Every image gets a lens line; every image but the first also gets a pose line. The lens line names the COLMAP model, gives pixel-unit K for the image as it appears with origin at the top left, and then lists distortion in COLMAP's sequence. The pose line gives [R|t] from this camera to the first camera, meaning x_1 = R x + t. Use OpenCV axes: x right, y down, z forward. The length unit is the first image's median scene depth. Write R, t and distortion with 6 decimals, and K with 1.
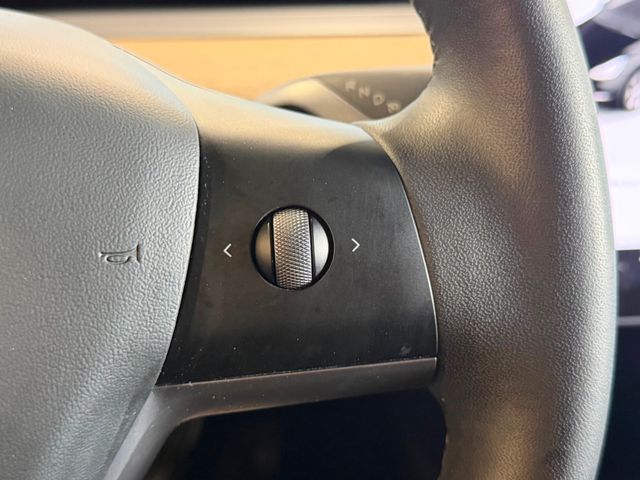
lens RADIAL K [[842.8, 0, 318.9], [0, 842.8, 236.2], [0, 0, 1]] dist [0.220323, 0.000000]
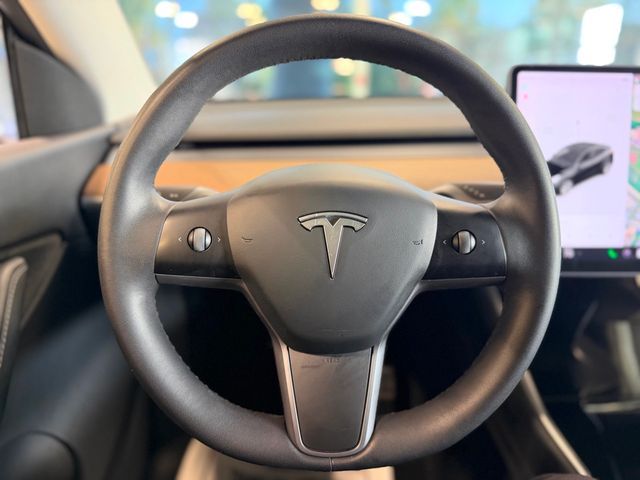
lens RADIAL K [[456.3, 0, 320.4], [0, 456.3, 242.3], [0, 0, 1]] dist [-0.033086, 0.002914]
pose [[0.987986, 0.038287, -0.149727, -0.323070], [-0.038420, 0.999260, 0.002005, 0.032531], [0.149693, 0.003772, 0.988725, -0.882449]]
